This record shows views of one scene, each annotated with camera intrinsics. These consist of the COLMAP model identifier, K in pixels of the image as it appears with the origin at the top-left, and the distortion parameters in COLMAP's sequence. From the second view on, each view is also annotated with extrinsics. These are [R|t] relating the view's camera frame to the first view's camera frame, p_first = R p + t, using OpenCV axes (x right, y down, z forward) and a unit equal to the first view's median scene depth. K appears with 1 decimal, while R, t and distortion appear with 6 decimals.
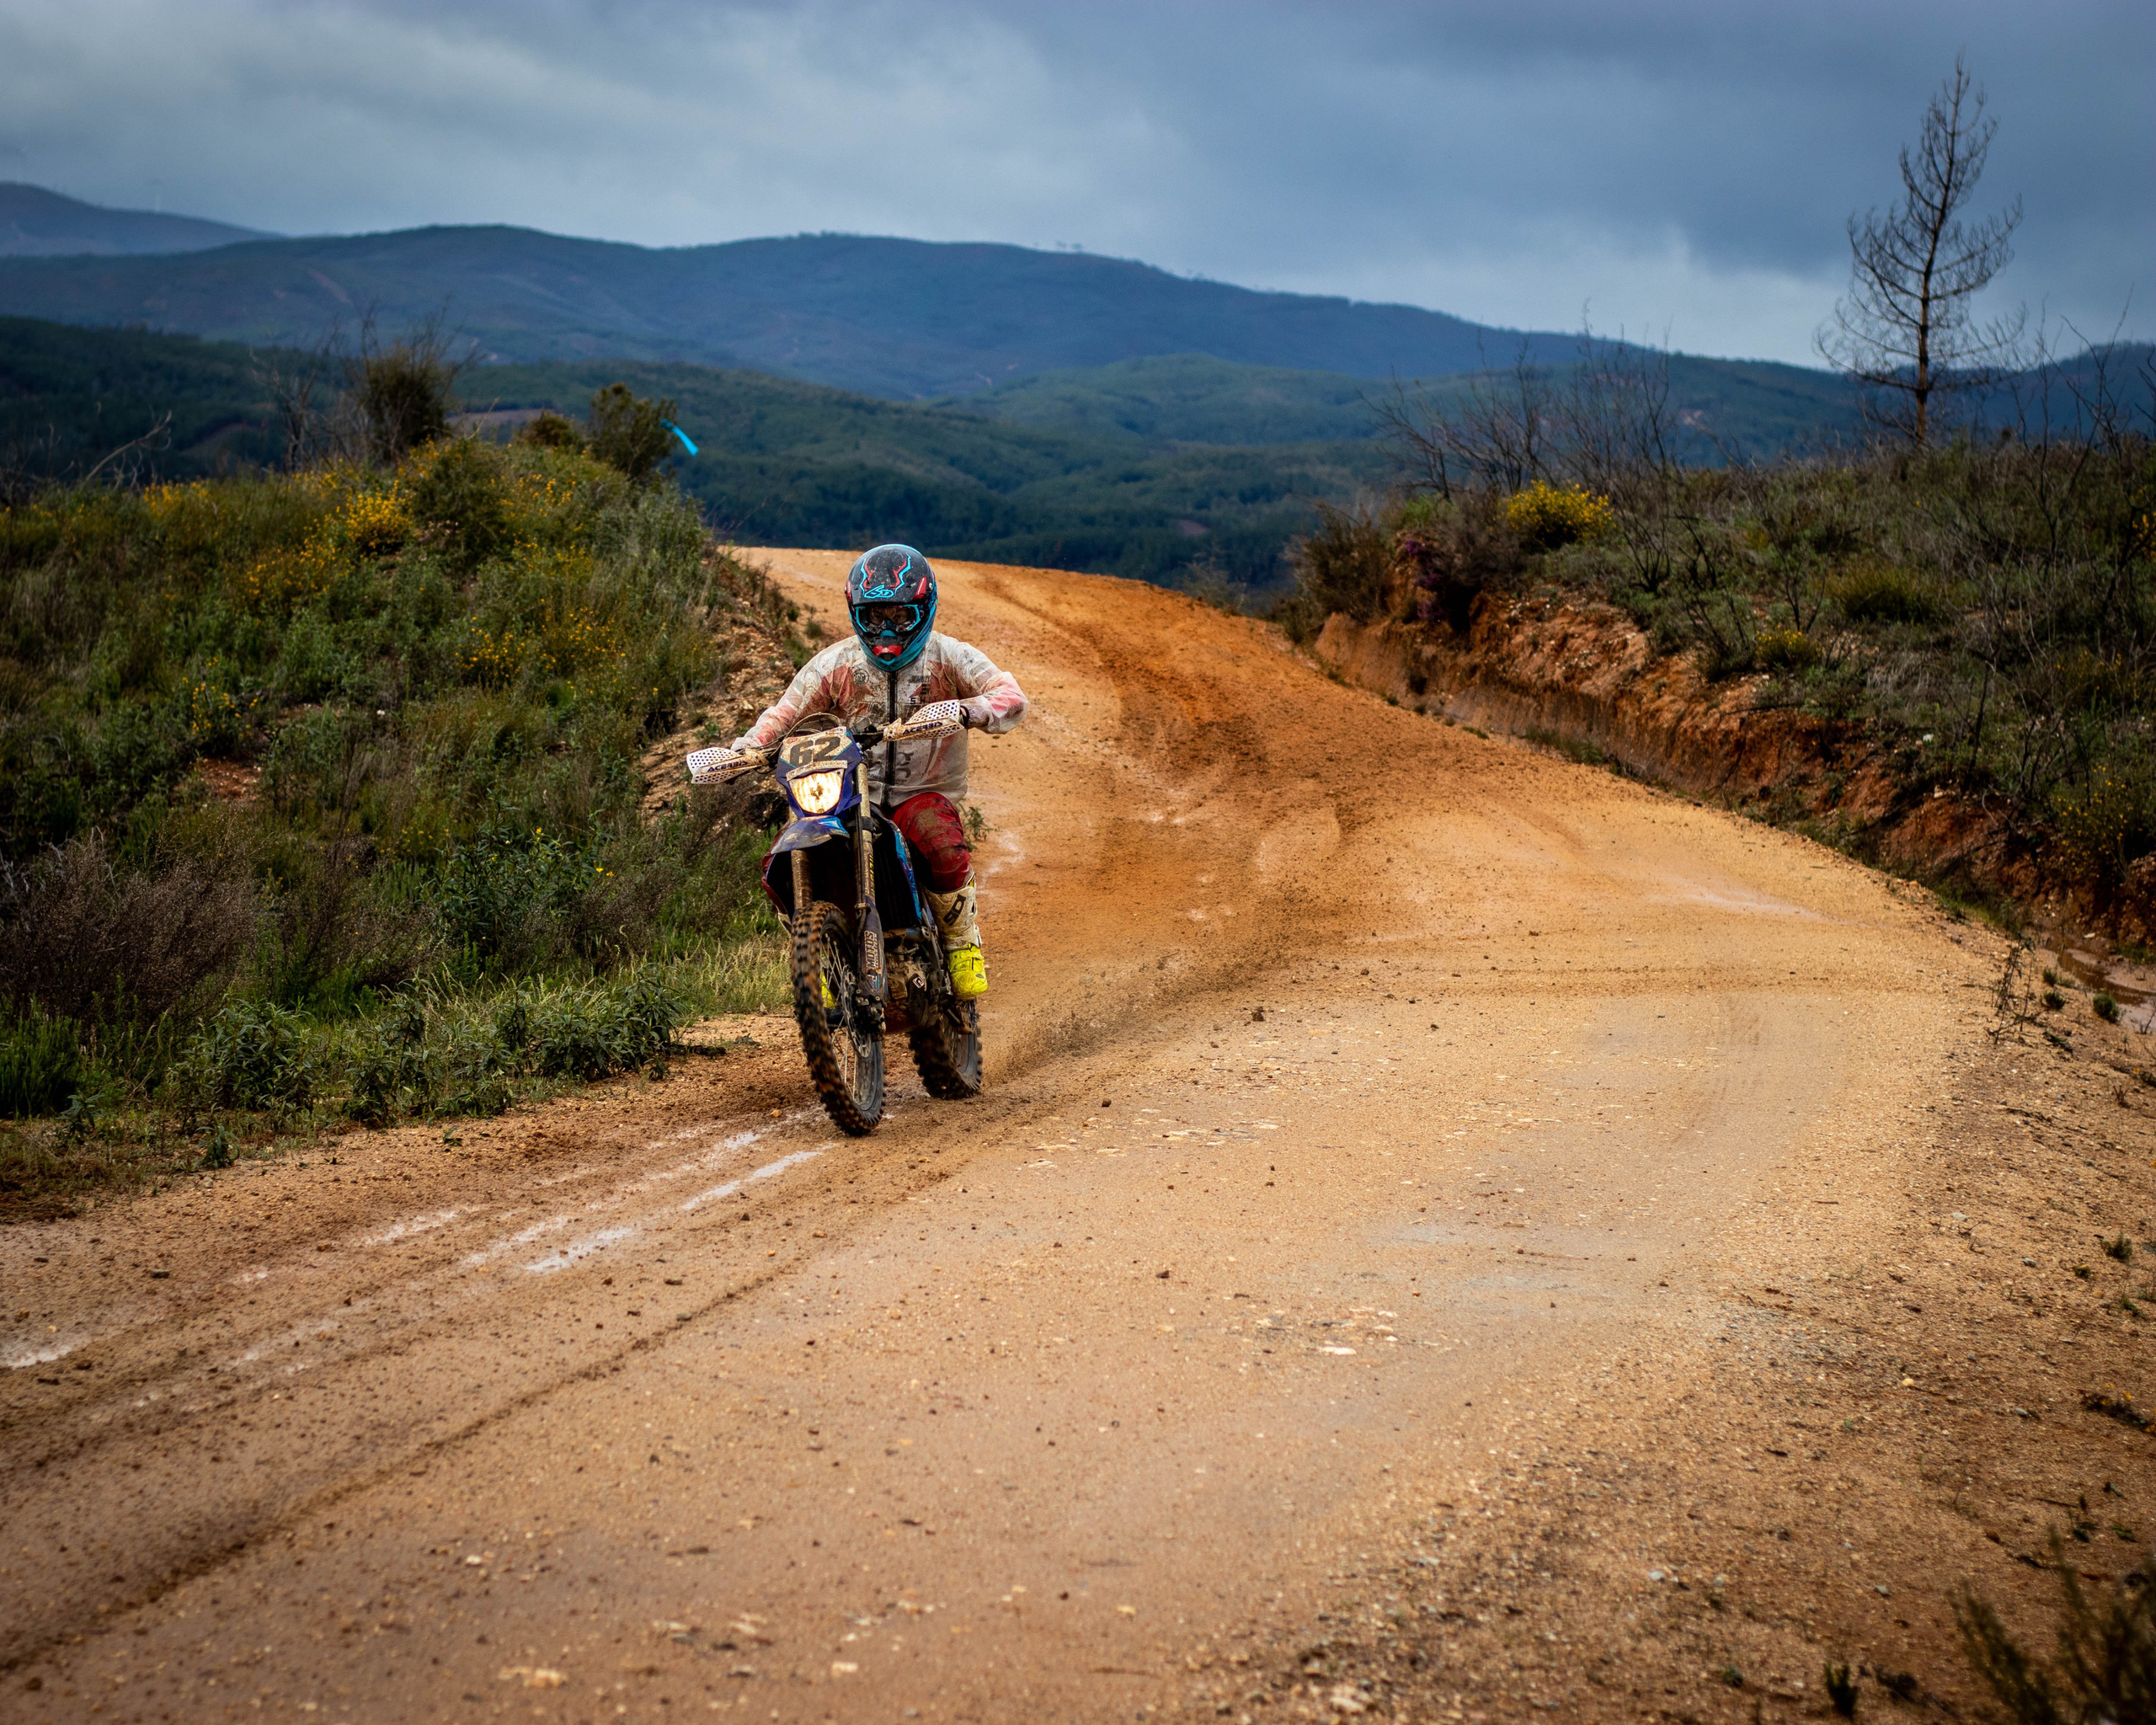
lens RADIAL K [[6054.8, 0, 1040.4], [0, 6054.8, 861.2], [0, 0, 1]] dist [-0.097410, 0.322853]
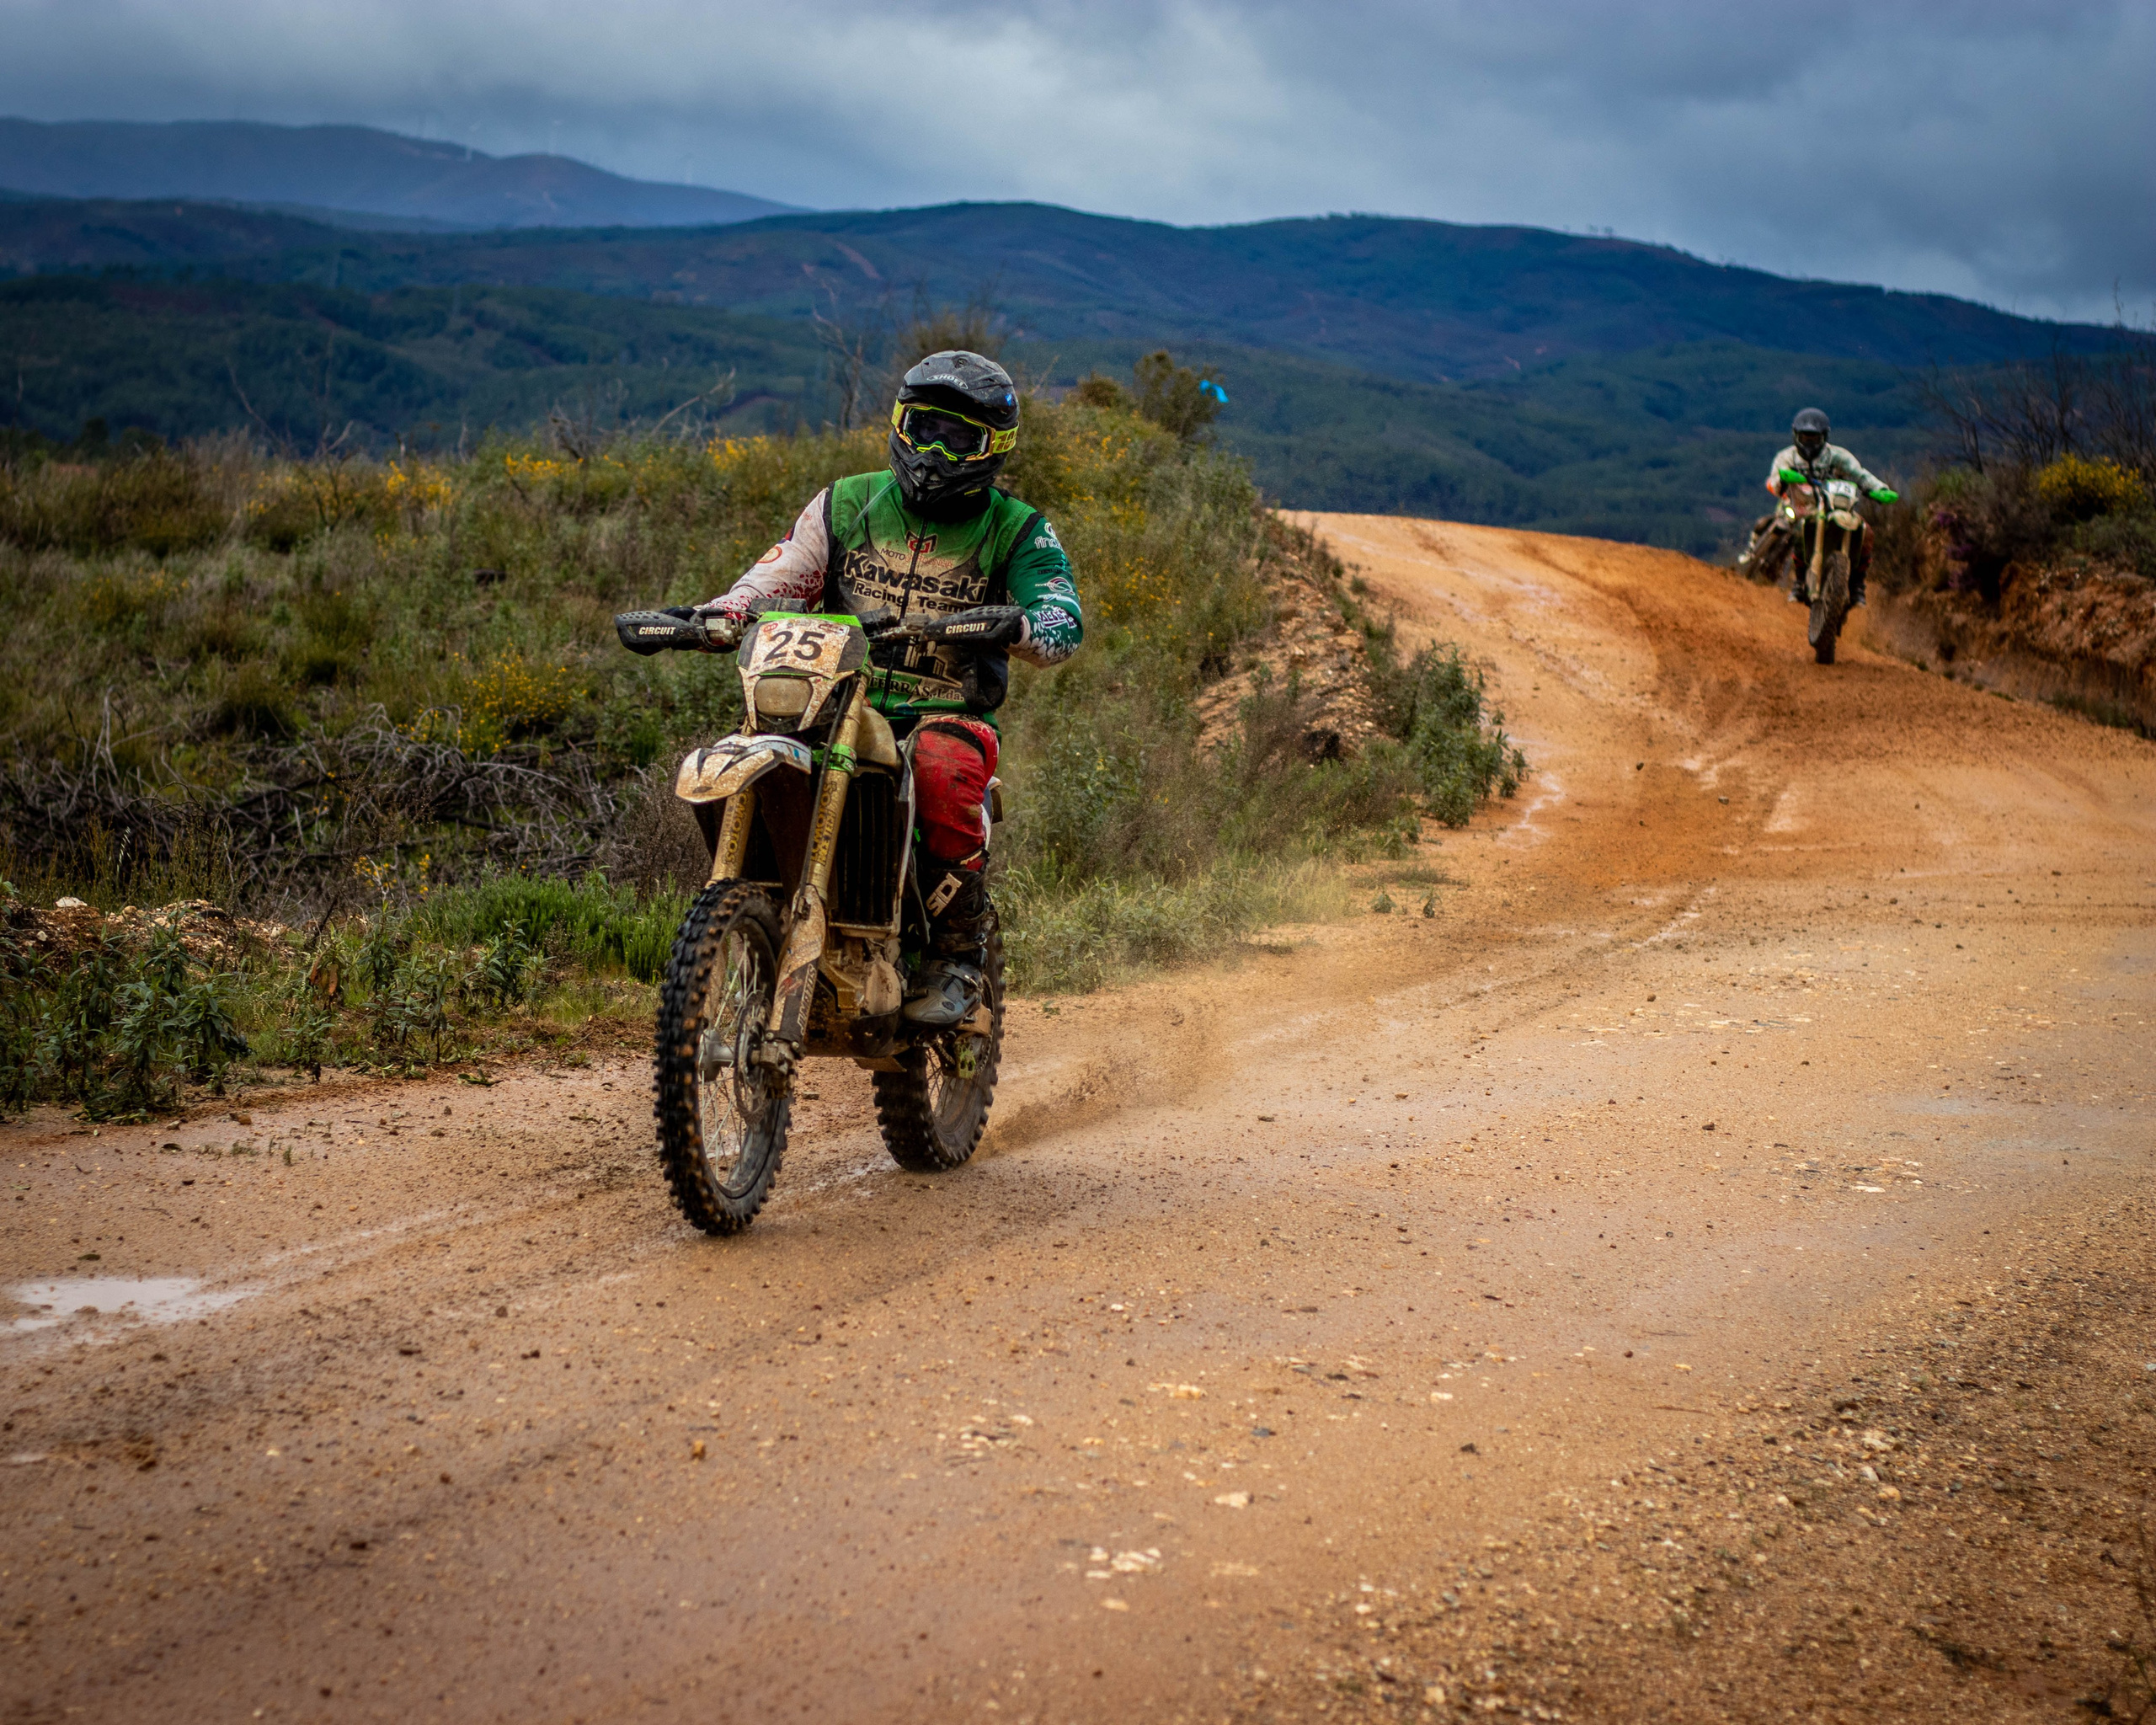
lens RADIAL K [[6086.7, 0, 1045.7], [0, 6086.7, 864.0], [0, 0, 1]] dist [-0.073540, -0.325868]
pose [[0.996275, 0.019788, -0.083927, -0.003305], [-0.019534, 0.999802, 0.003846, 0.007698], [0.083986, -0.002192, 0.996465, -0.045439]]
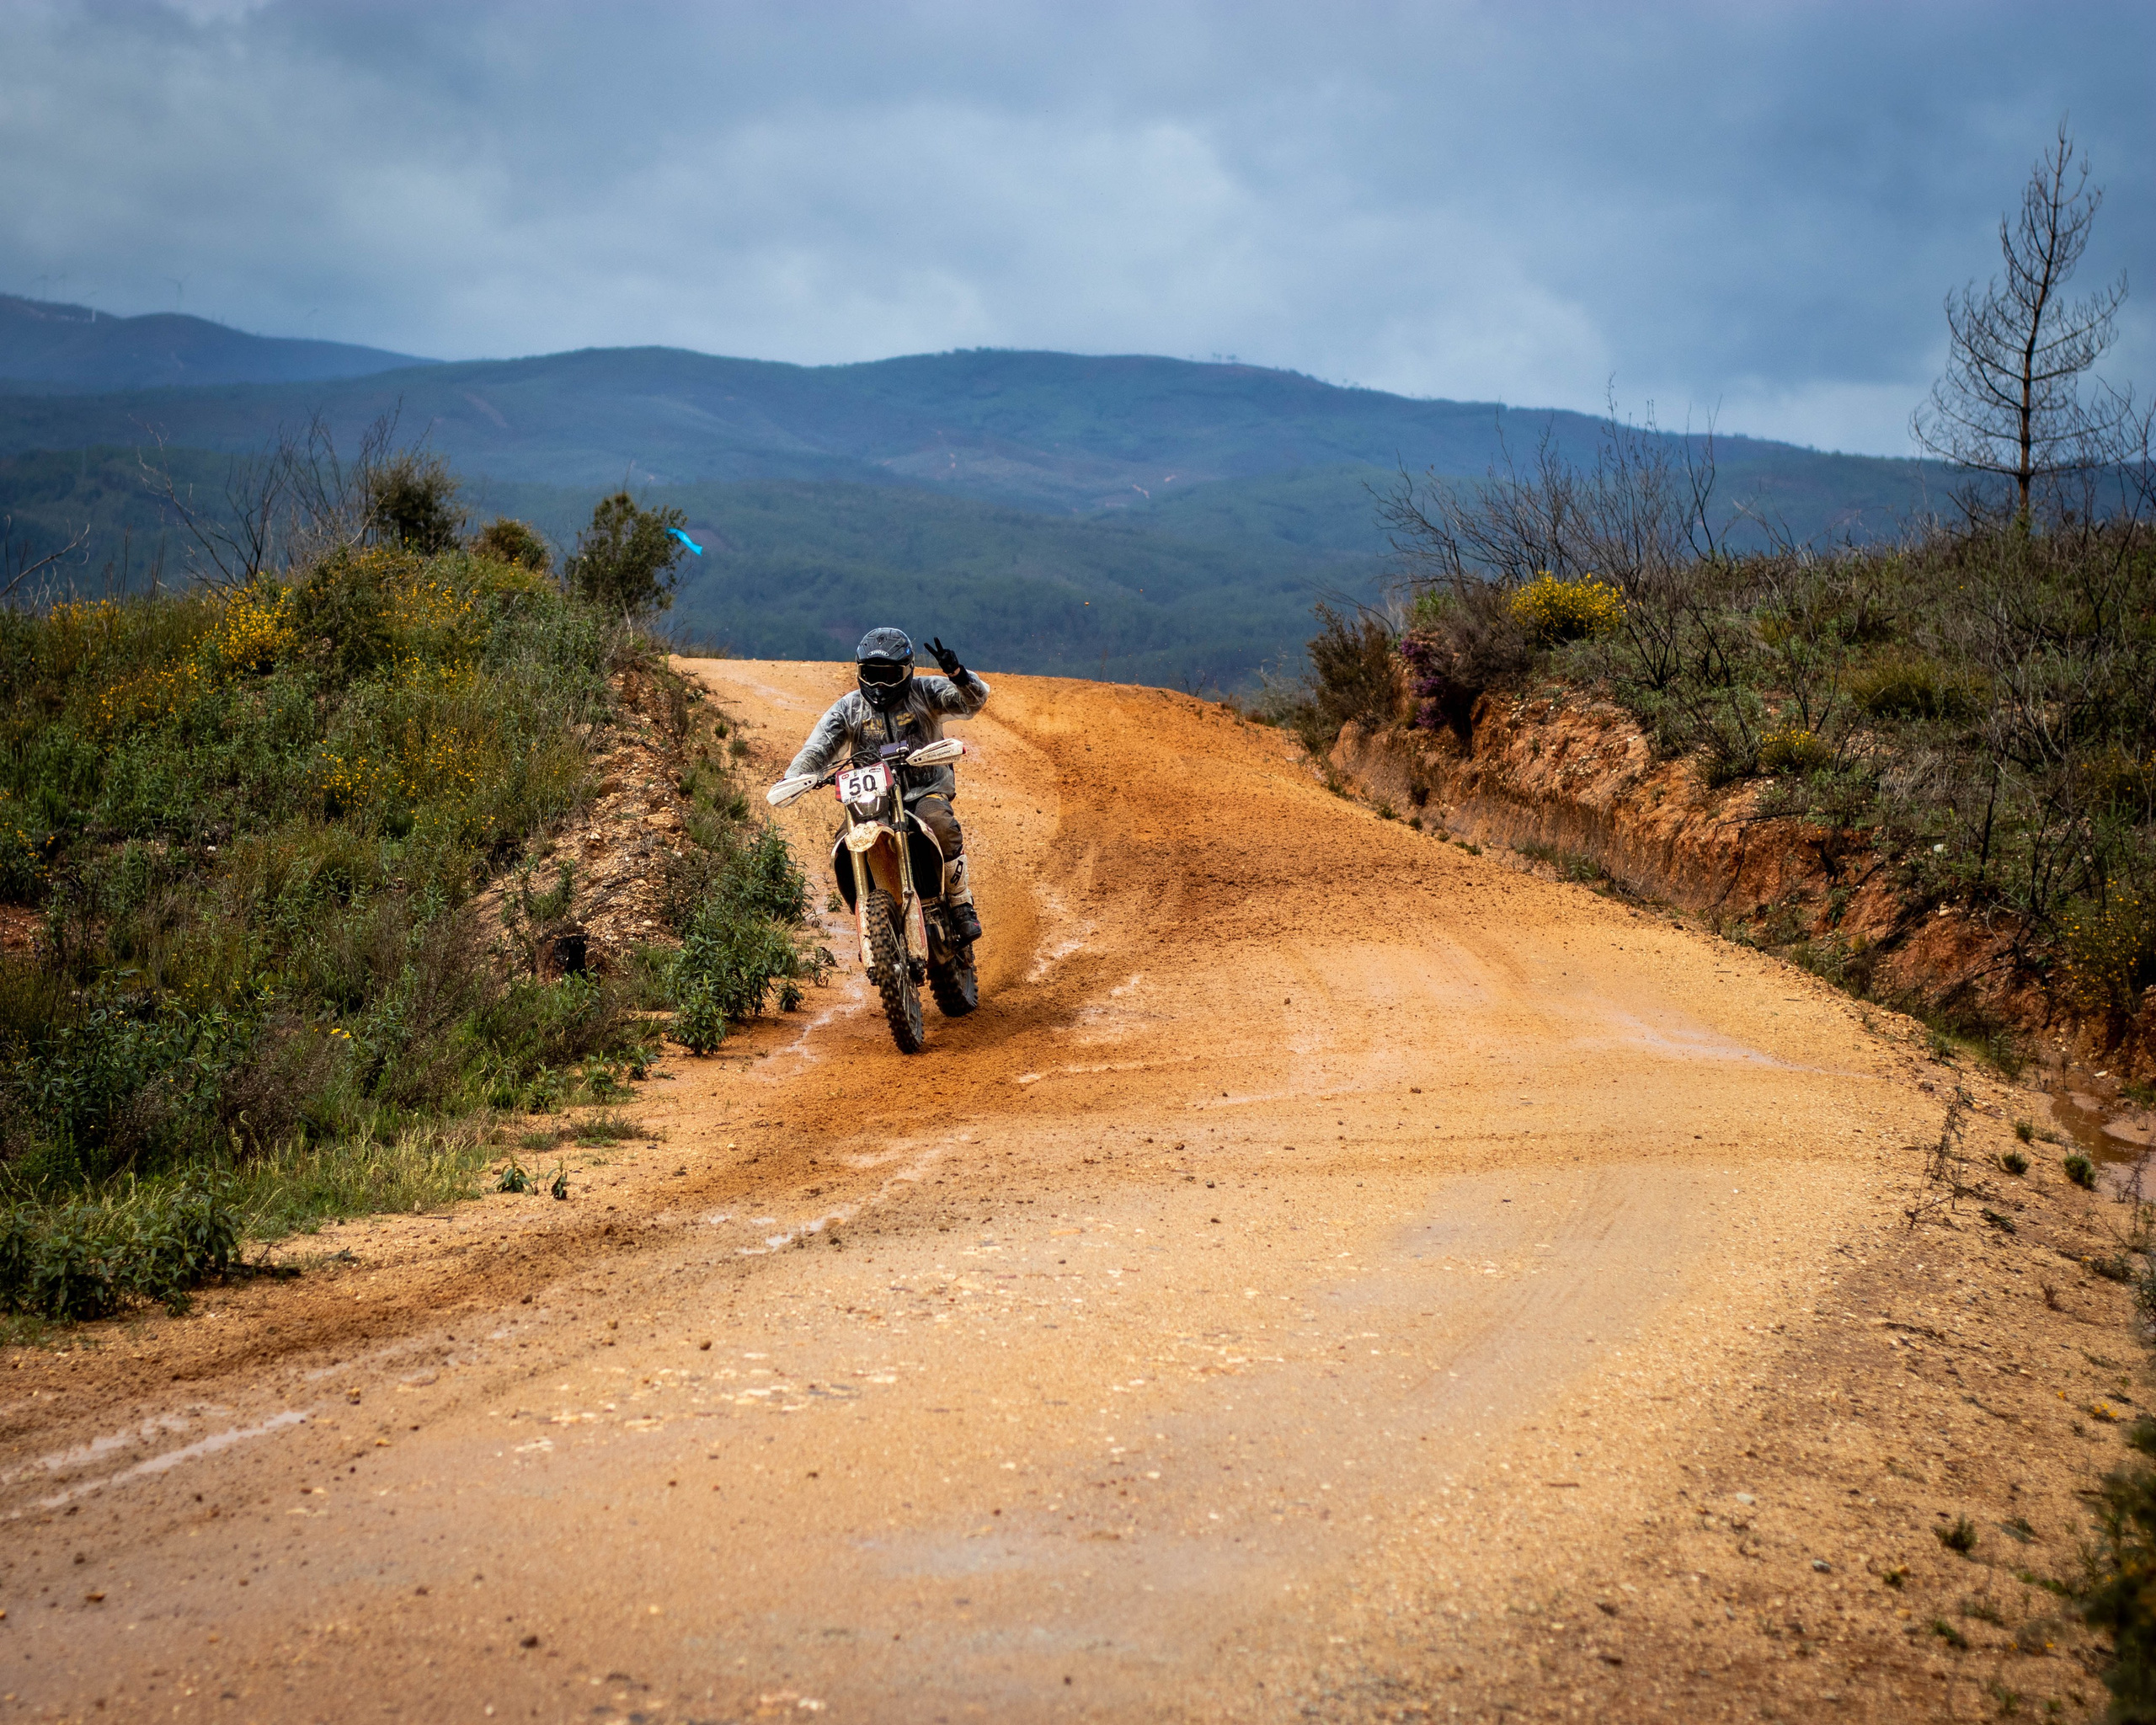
lens RADIAL K [[6036.1, 0, 1078.0], [0, 6036.1, 862.5], [0, 0, 1]] dist [-0.086672, 0.441078]
pose [[0.999604, -0.016737, -0.022616, 0.042565], [0.016321, 0.999696, -0.018483, -0.004133], [0.022919, 0.018107, 0.999573, 0.117384]]
